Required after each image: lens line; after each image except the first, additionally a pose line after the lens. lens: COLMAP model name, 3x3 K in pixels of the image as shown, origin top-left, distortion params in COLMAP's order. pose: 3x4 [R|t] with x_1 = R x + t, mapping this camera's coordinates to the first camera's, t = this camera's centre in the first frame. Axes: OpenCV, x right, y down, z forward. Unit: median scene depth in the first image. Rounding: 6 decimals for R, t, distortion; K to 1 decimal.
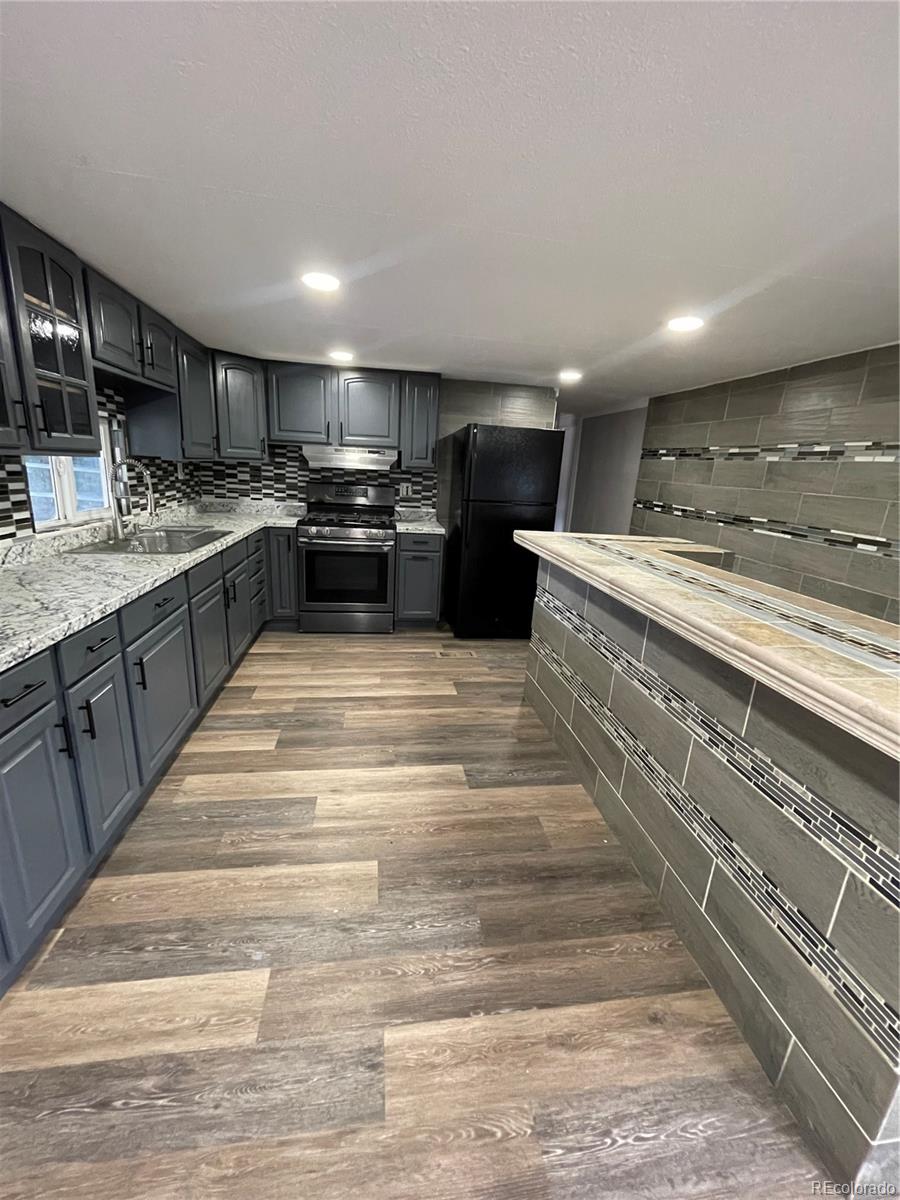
lens RADIAL K [[480.7, 0, 451.1], [0, 480.7, 594.7], [0, 0, 1]] dist [-0.003768, 0.000583]
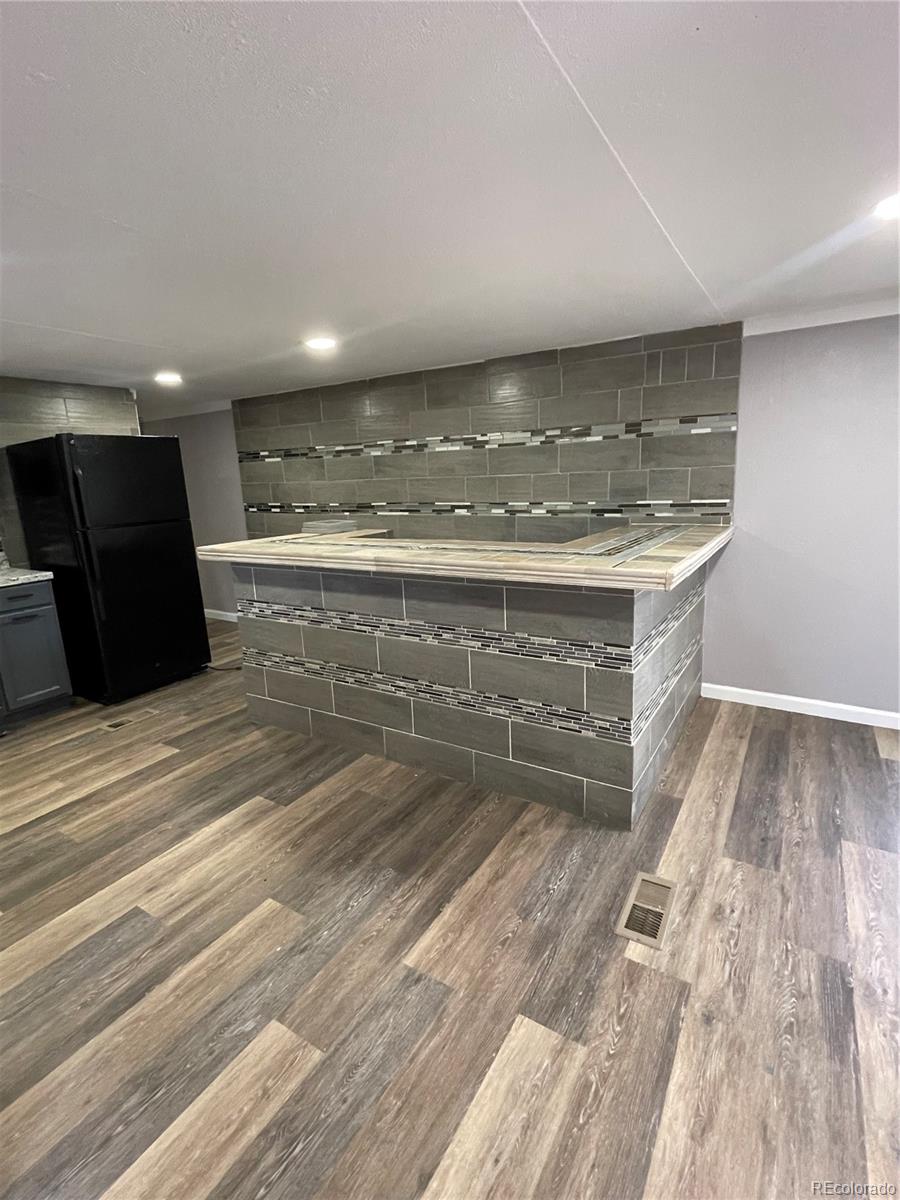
lens RADIAL K [[566.0, 0, 445.7], [0, 566.0, 591.0], [0, 0, 1]] dist [0.004655, -0.001542]
pose [[0.650161, -0.238349, 0.721443, -0.420301], [0.274738, 0.959022, 0.069247, -0.001137], [-0.708385, 0.153186, 0.689002, -0.068859]]
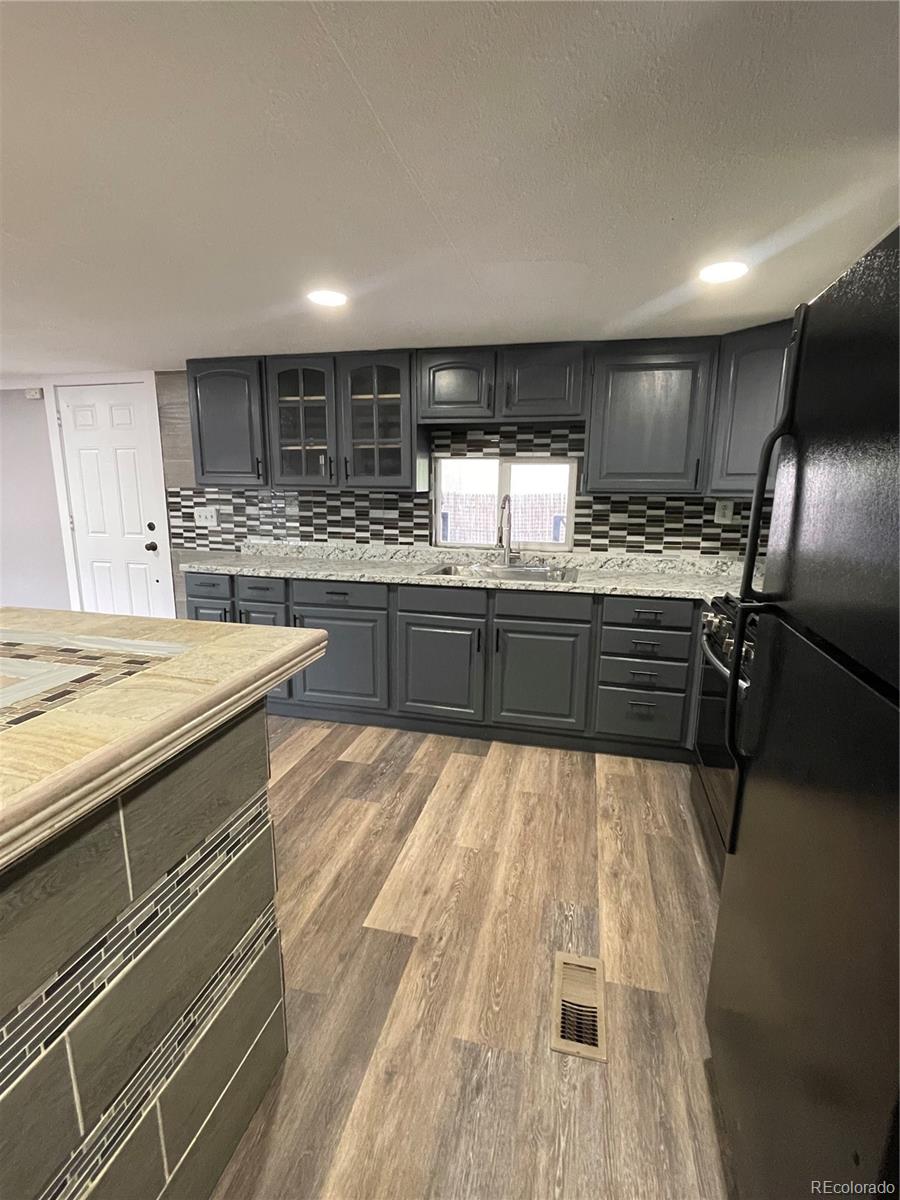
lens RADIAL K [[566.0, 0, 448.0], [0, 566.0, 604.4], [0, 0, 1]] dist [0.004655, -0.001542]
pose [[-0.385132, 0.123434, -0.914569, 0.594575], [-0.267460, 0.933554, 0.238626, -0.335102], [0.883254, 0.336514, -0.326528, 1.451315]]
